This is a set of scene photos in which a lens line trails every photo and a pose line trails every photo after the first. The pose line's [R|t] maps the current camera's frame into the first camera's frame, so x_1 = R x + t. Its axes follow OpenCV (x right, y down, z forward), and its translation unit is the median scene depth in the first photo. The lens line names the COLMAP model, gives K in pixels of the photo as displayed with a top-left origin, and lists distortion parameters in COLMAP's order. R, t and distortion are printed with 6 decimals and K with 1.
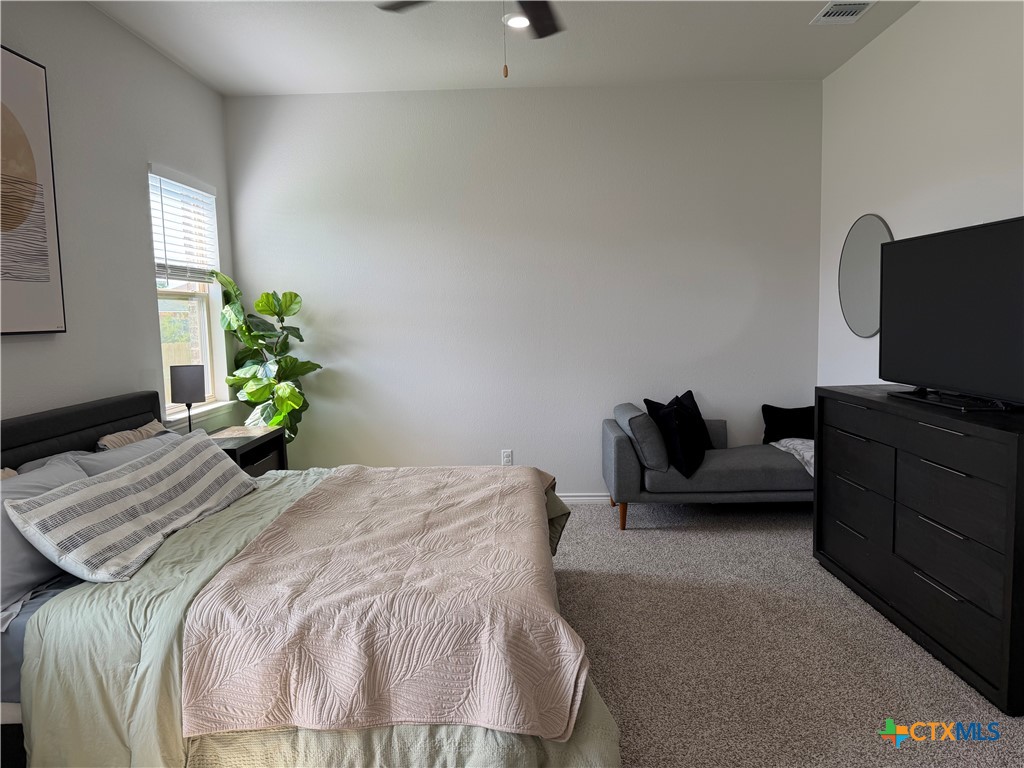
lens RADIAL K [[717.3, 0, 507.2], [0, 717.3, 385.6], [0, 0, 1]] dist [0.115425, -0.147478]
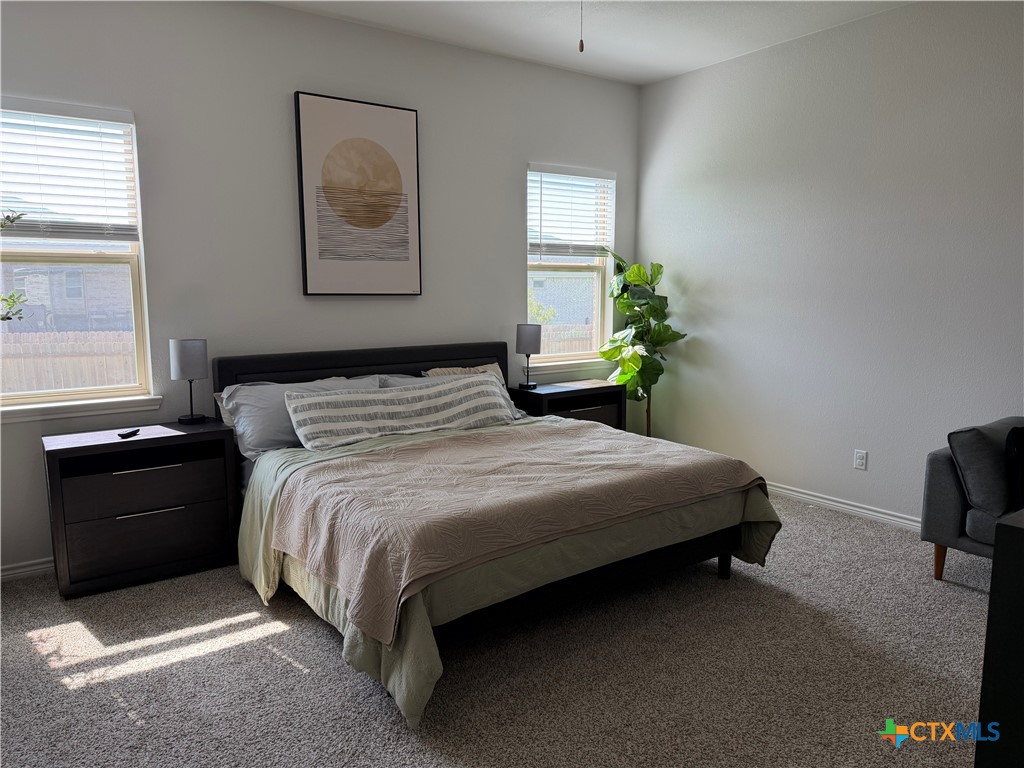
lens RADIAL K [[717.3, 0, 507.2], [0, 717.3, 385.6], [0, 0, 1]] dist [0.115425, -0.147478]
pose [[0.603729, 0.127208, -0.786975, 0.527929], [-0.090985, 0.991731, 0.090506, -0.031115], [0.791981, 0.016962, 0.610310, 0.207520]]
